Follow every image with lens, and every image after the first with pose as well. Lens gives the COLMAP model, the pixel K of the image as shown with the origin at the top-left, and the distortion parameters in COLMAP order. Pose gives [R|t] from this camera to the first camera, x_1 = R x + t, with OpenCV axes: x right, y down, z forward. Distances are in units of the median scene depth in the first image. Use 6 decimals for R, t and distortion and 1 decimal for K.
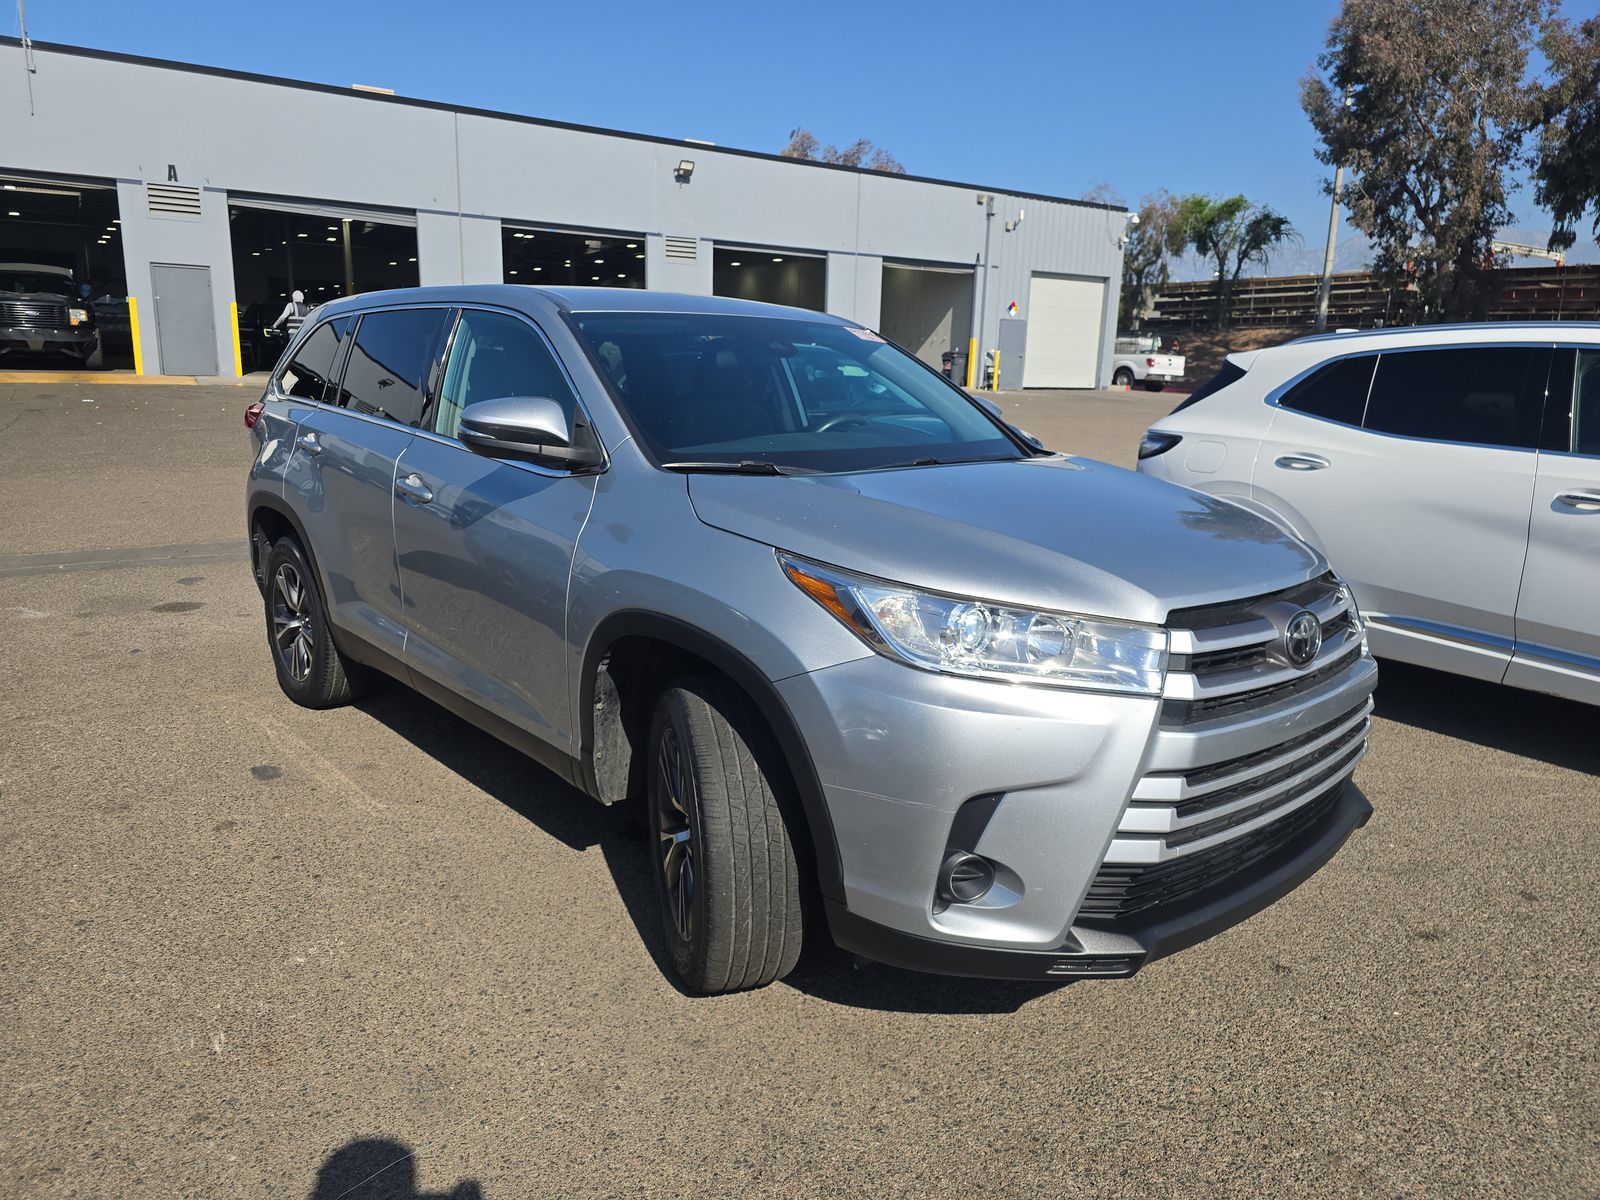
lens RADIAL K [[1080.3, 0, 800.0], [0, 1080.3, 600.0], [0, 0, 1]] dist [0.032646, -0.031766]
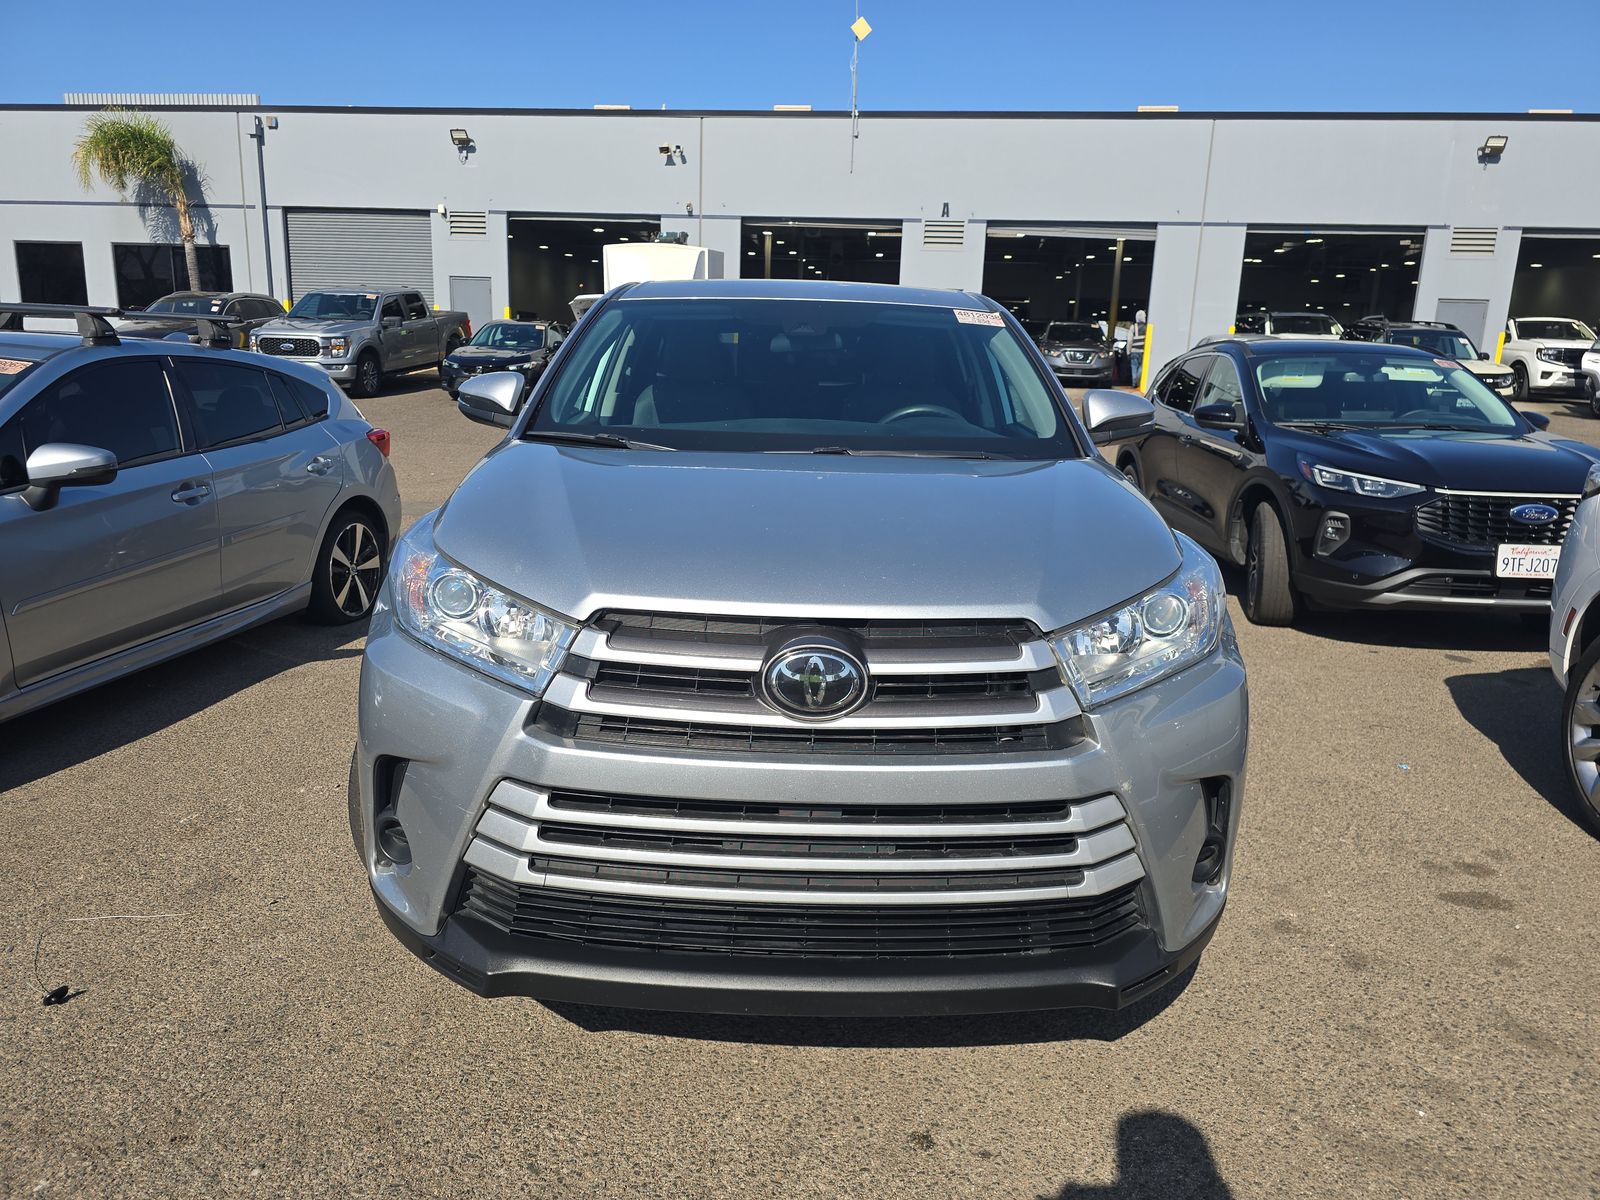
lens RADIAL K [[1080.3, 0, 800.0], [0, 1080.3, 600.0], [0, 0, 1]] dist [0.032646, -0.031766]
pose [[0.755033, 0.139017, -0.640780, 0.102821], [-0.148720, 0.988105, 0.039132, -0.005028], [0.638598, 0.065751, 0.766726, 0.046385]]
